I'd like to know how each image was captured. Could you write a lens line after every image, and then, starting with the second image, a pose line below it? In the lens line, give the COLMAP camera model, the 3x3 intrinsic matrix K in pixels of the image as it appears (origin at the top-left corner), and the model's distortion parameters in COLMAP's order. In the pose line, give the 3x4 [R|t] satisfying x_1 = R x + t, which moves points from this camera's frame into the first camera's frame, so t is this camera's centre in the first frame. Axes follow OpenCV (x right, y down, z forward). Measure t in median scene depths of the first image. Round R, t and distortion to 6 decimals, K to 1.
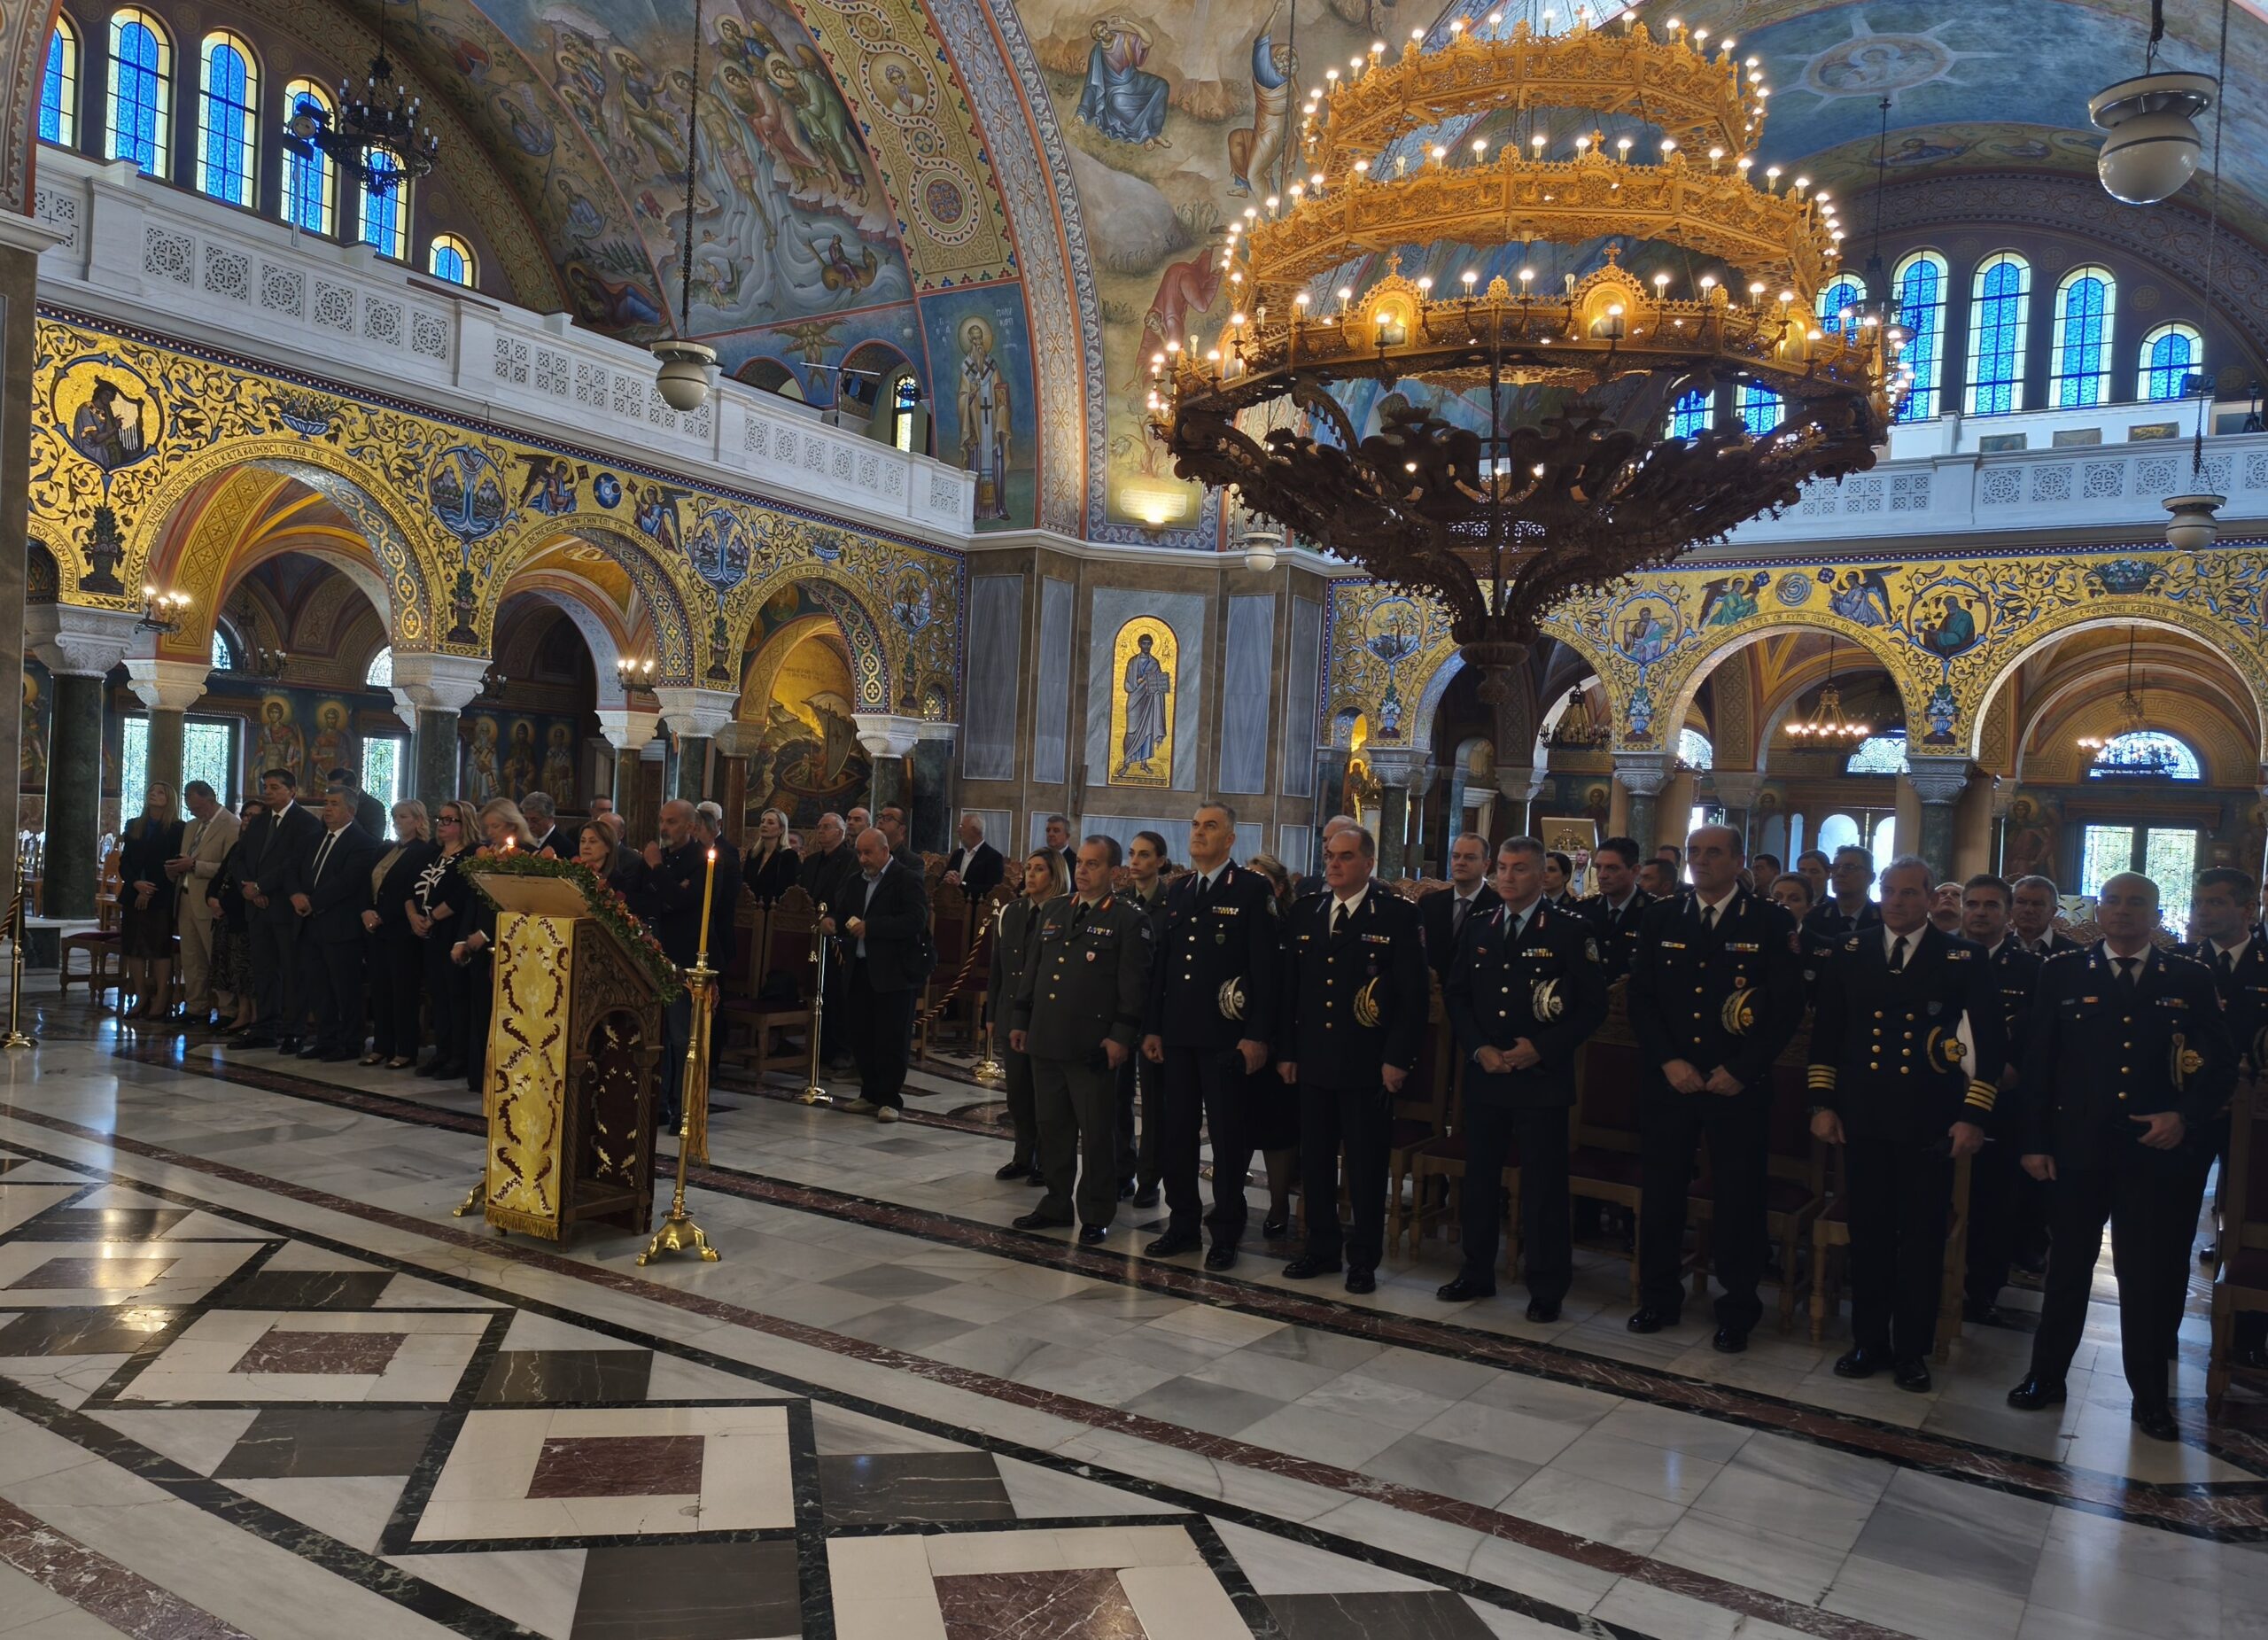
lens RADIAL K [[1663.1, 0, 1133.9], [0, 1663.1, 928.8], [0, 0, 1]] dist [0.048643, -0.239145]
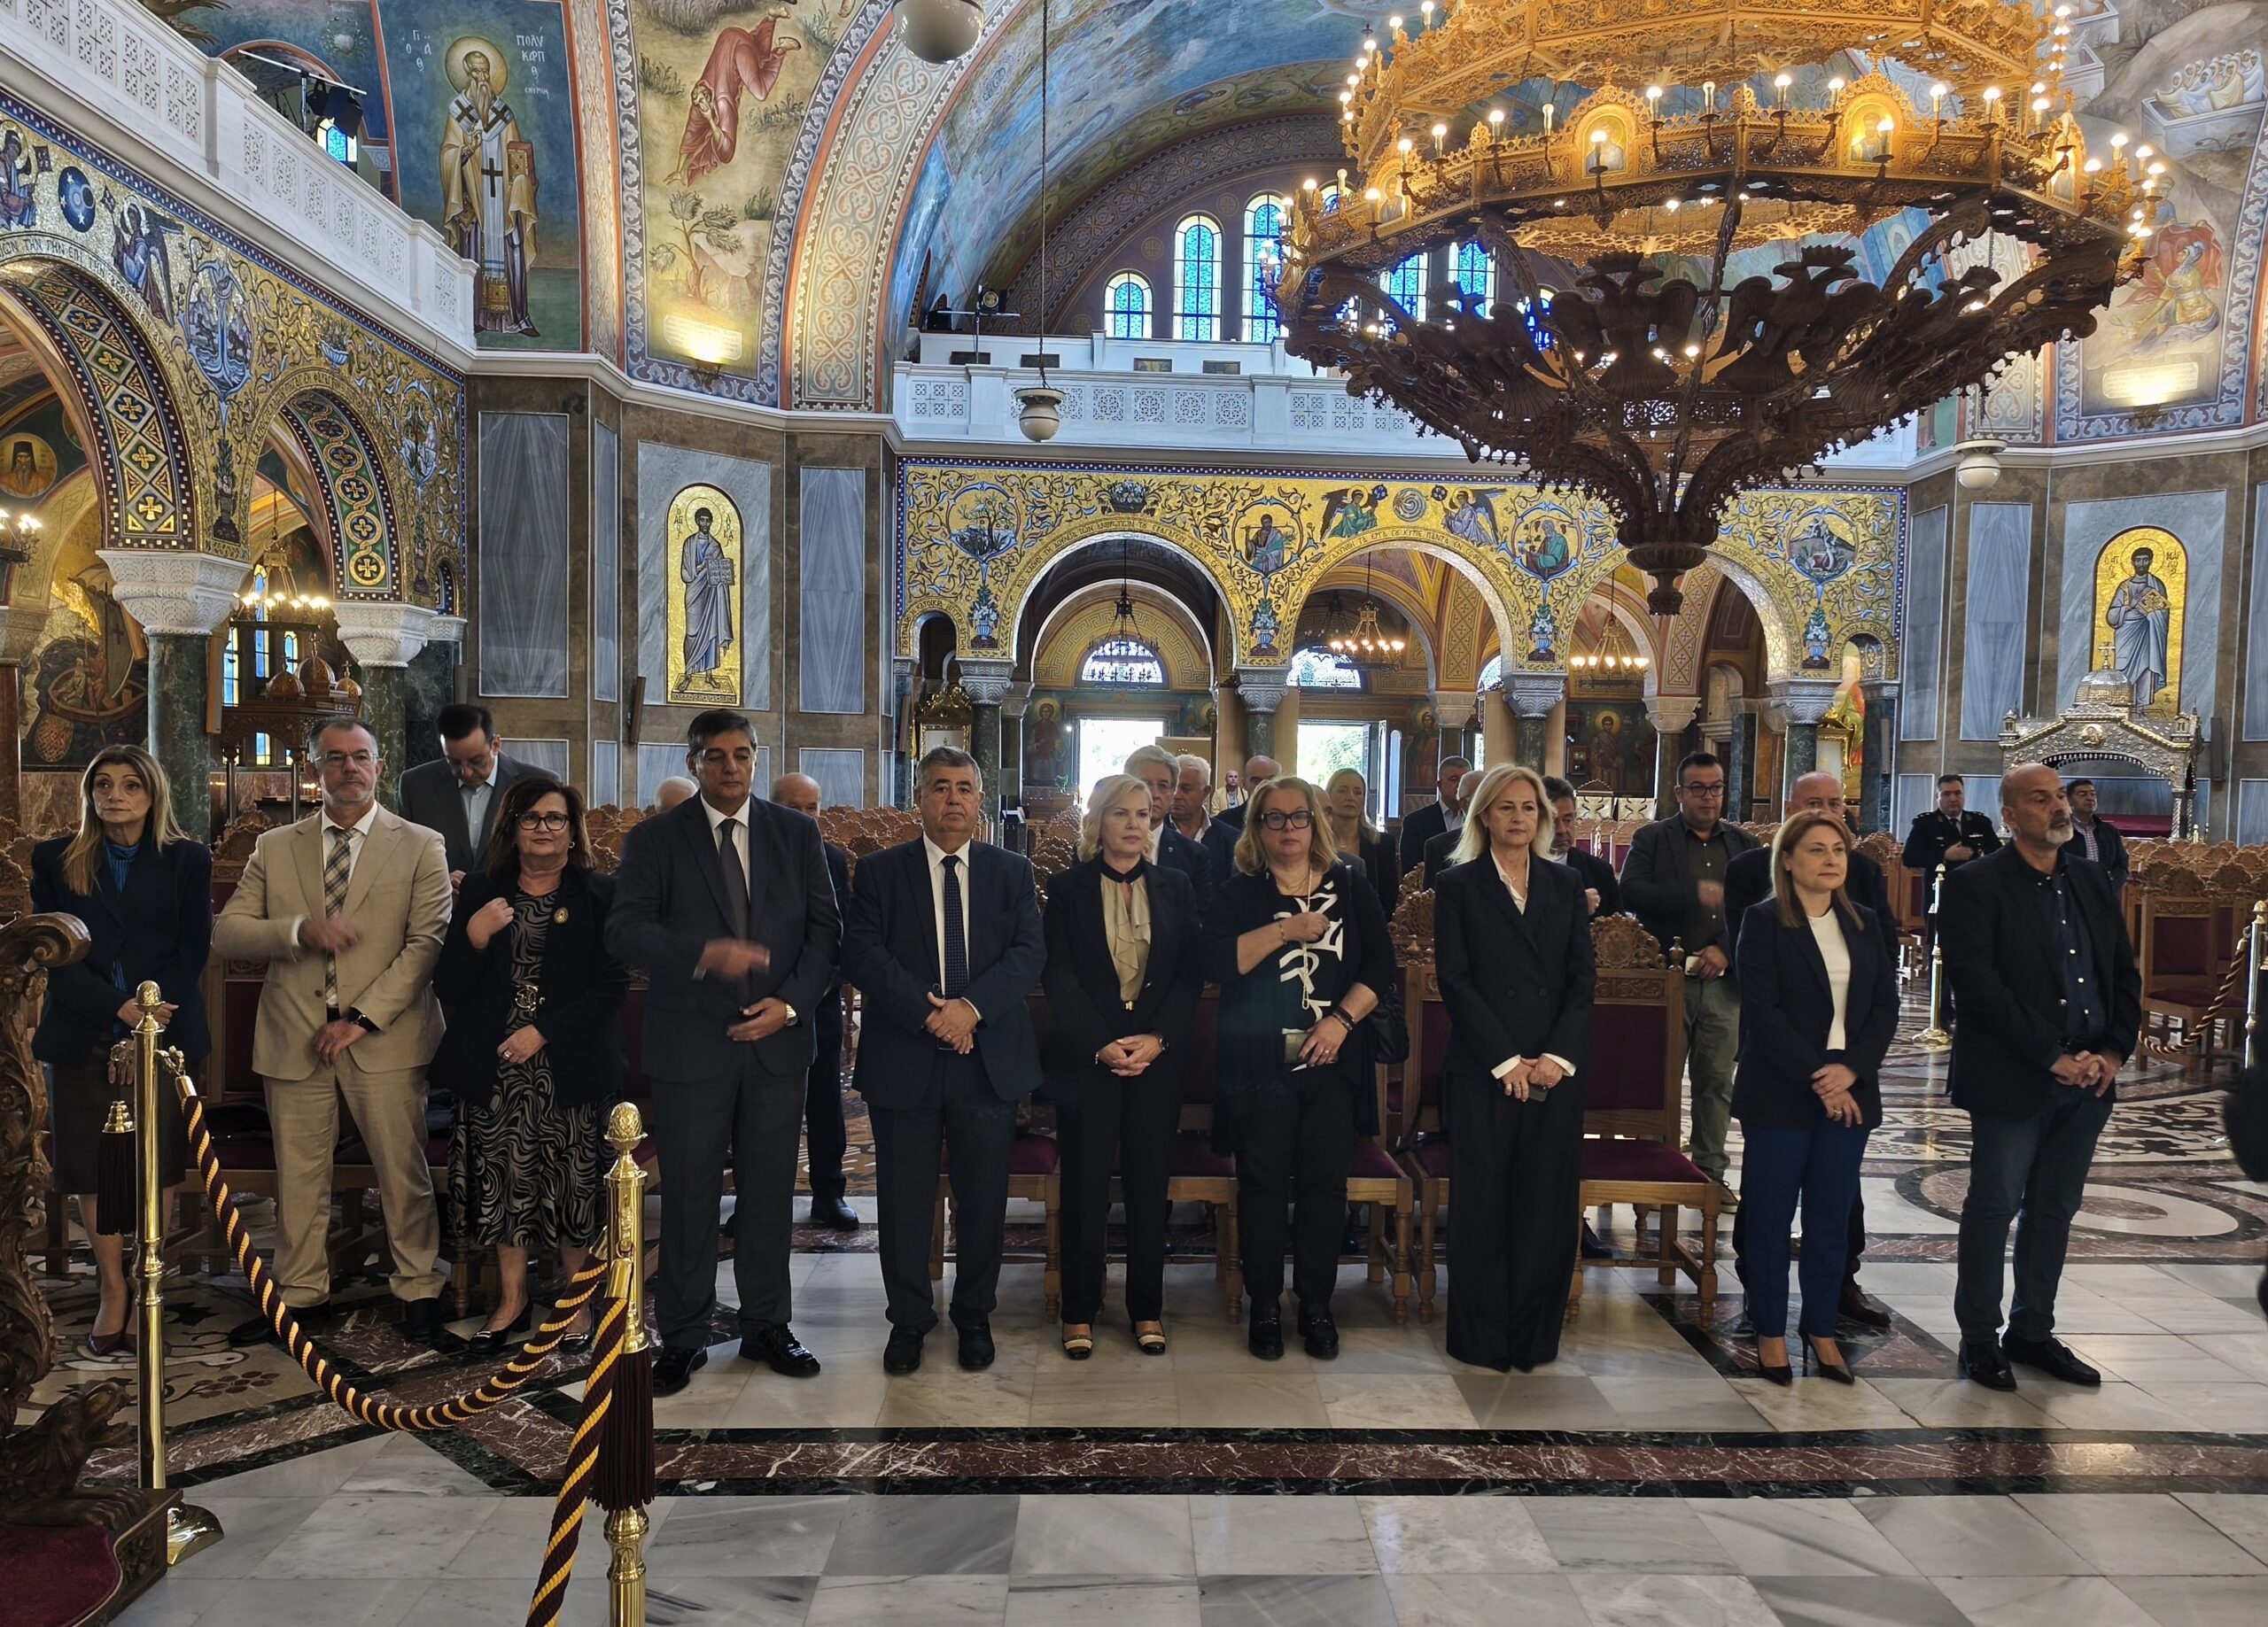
lens RADIAL K [[1647.5, 0, 1137.2], [0, 1647.5, 890.5], [0, 0, 1]] dist [0.006037, -0.031411]
pose [[0.797004, -0.074606, 0.599348, -0.314493], [0.053359, 0.997159, 0.053169, -0.030726], [-0.601612, -0.010395, 0.798721, 0.274114]]
